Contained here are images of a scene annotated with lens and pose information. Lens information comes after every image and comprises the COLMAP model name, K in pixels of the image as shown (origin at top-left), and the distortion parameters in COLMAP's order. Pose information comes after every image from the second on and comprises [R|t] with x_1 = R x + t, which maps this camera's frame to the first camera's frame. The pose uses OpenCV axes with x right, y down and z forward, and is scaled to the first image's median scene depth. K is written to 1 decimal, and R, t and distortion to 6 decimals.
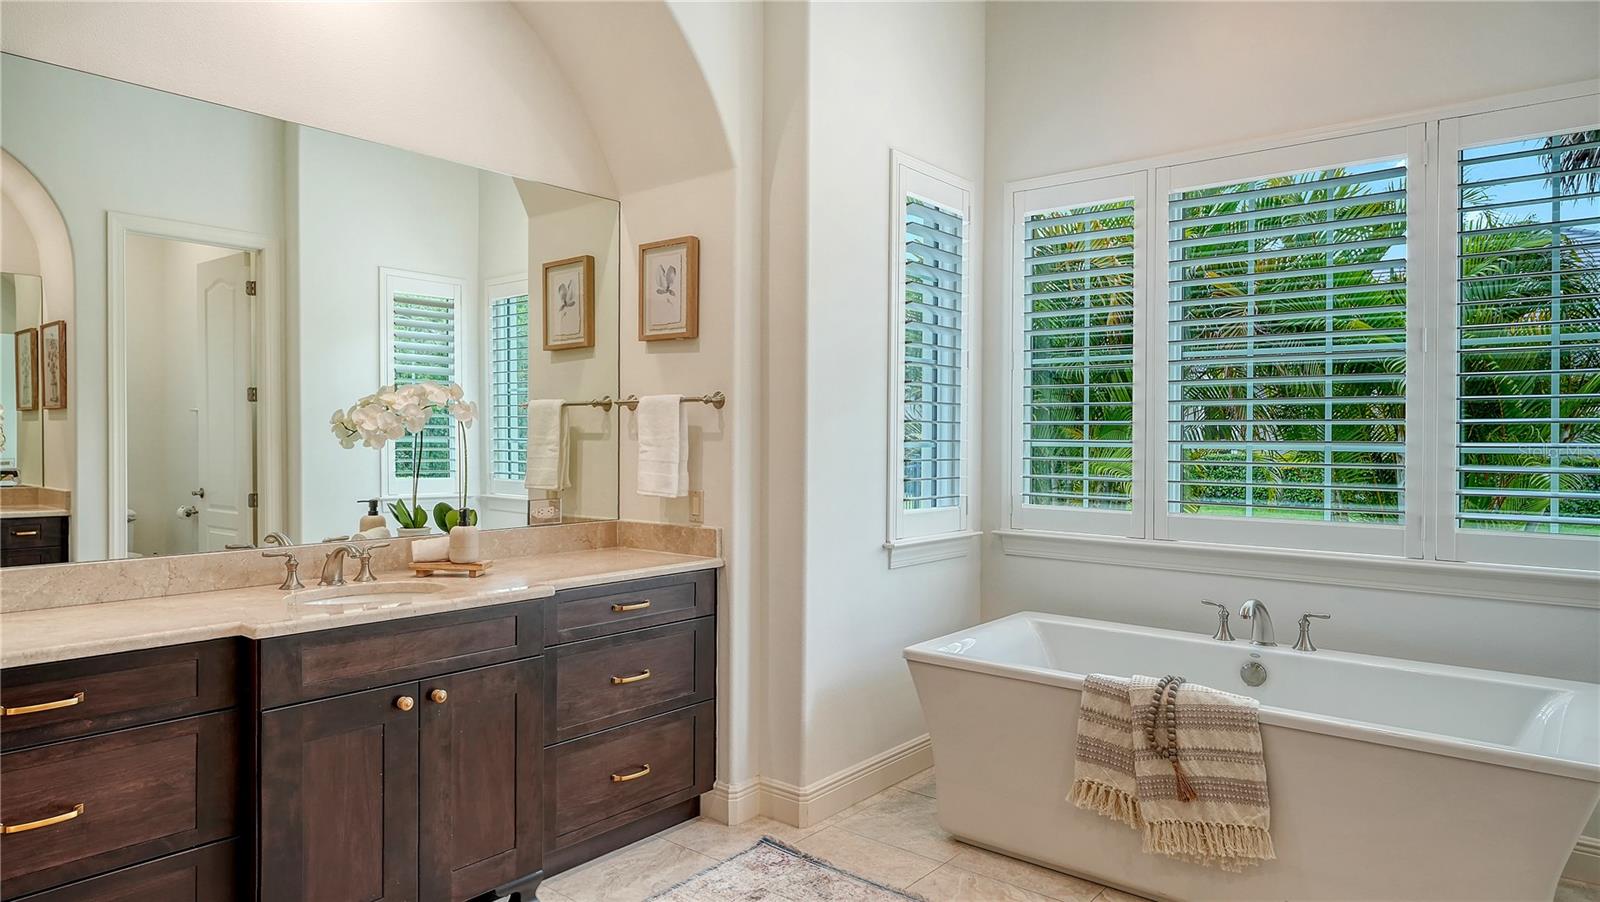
lens RADIAL K [[965.5, 0, 799.7], [0, 965.5, 448.2], [0, 0, 1]] dist [0.014214, -0.001713]
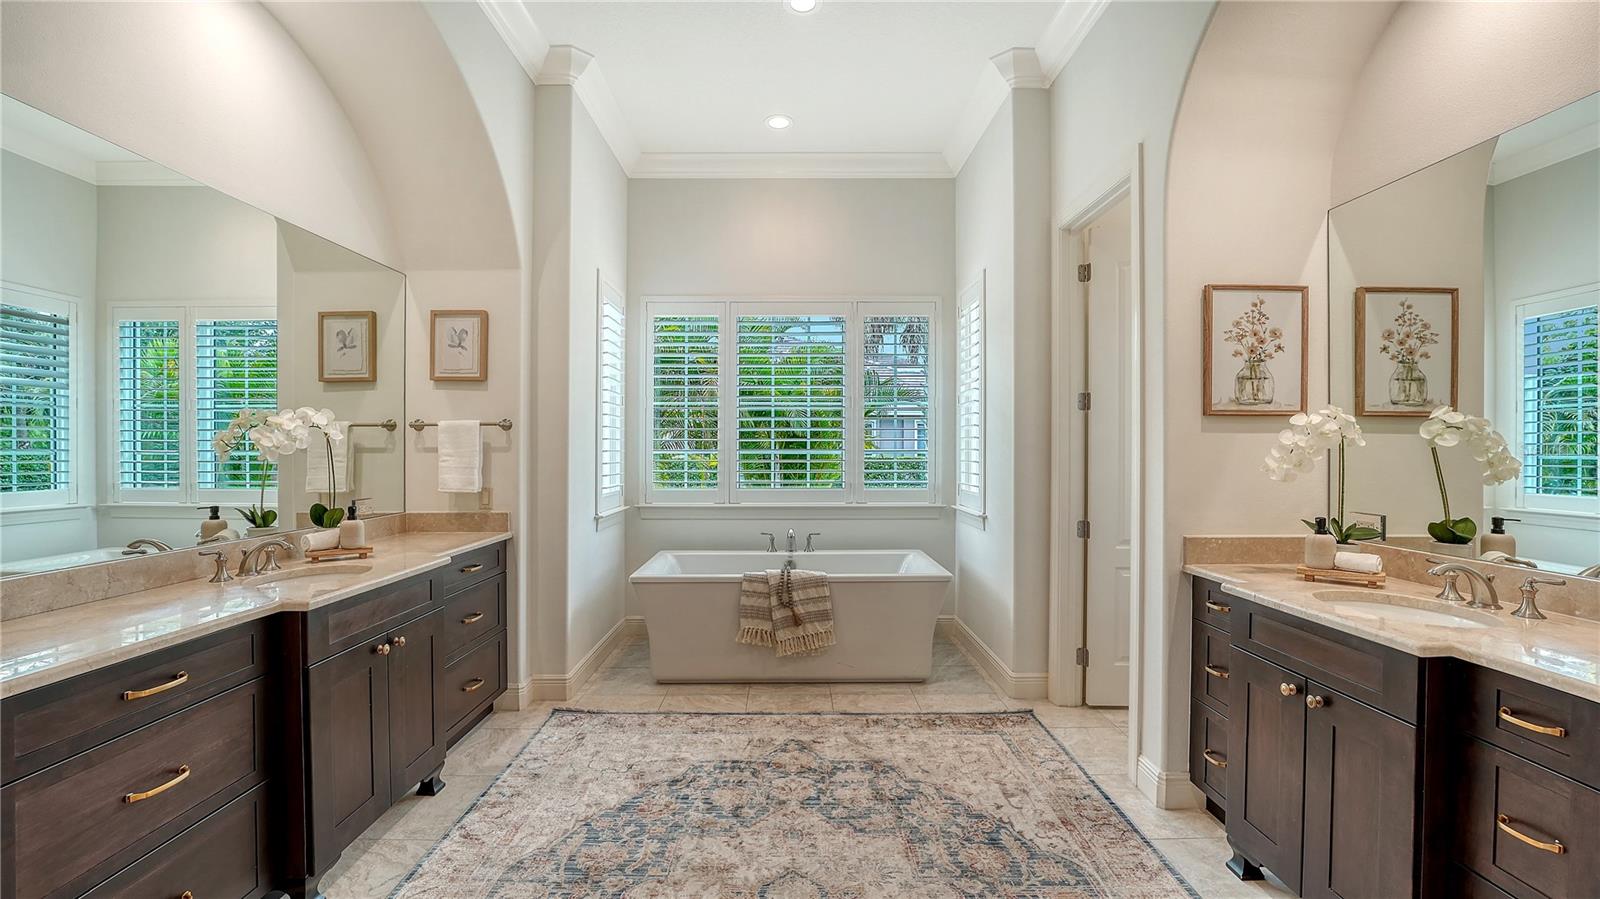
lens RADIAL K [[661.0, 0, 800.6], [0, 661.0, 451.2], [0, 0, 1]] dist [0.000842, 0.000370]
pose [[0.763786, -0.008757, 0.645410, -0.390691], [0.010908, 0.999940, 0.000658, -0.005137], [-0.645377, 0.006538, 0.763836, -0.057985]]
